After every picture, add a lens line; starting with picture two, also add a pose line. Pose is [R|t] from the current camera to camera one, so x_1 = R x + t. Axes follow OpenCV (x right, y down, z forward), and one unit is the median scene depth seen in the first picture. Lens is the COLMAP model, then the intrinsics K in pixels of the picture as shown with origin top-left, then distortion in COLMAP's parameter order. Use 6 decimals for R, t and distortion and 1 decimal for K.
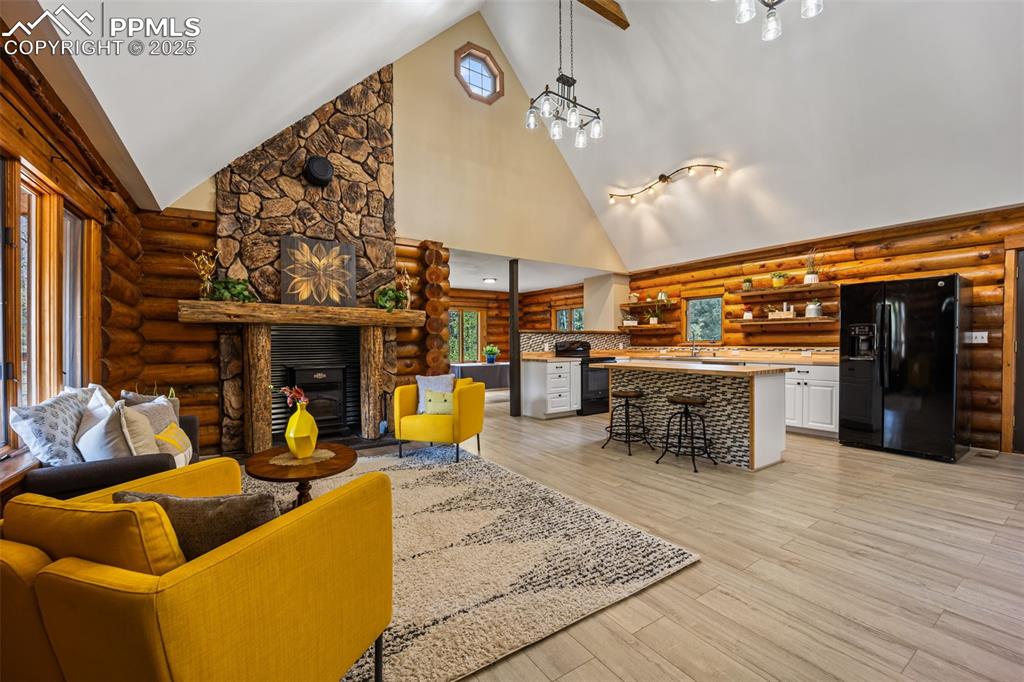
lens RADIAL K [[415.5, 0, 509.0], [0, 415.5, 341.2], [0, 0, 1]] dist [-0.006134, -0.001380]
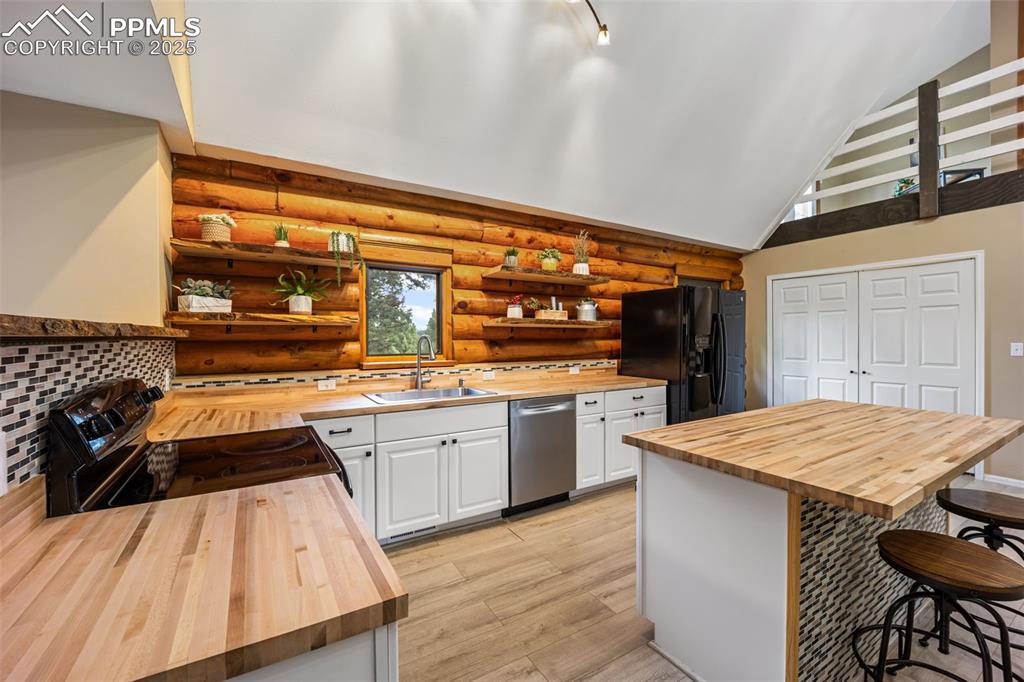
lens RADIAL K [[415.5, 0, 512.7], [0, 415.5, 339.9], [0, 0, 1]] dist [-0.006134, -0.001380]
pose [[0.032296, 0.008228, 0.999444, -0.019121], [0.004426, 0.999955, -0.008375, -0.016399], [-0.999469, 0.004694, 0.032258, 0.997283]]
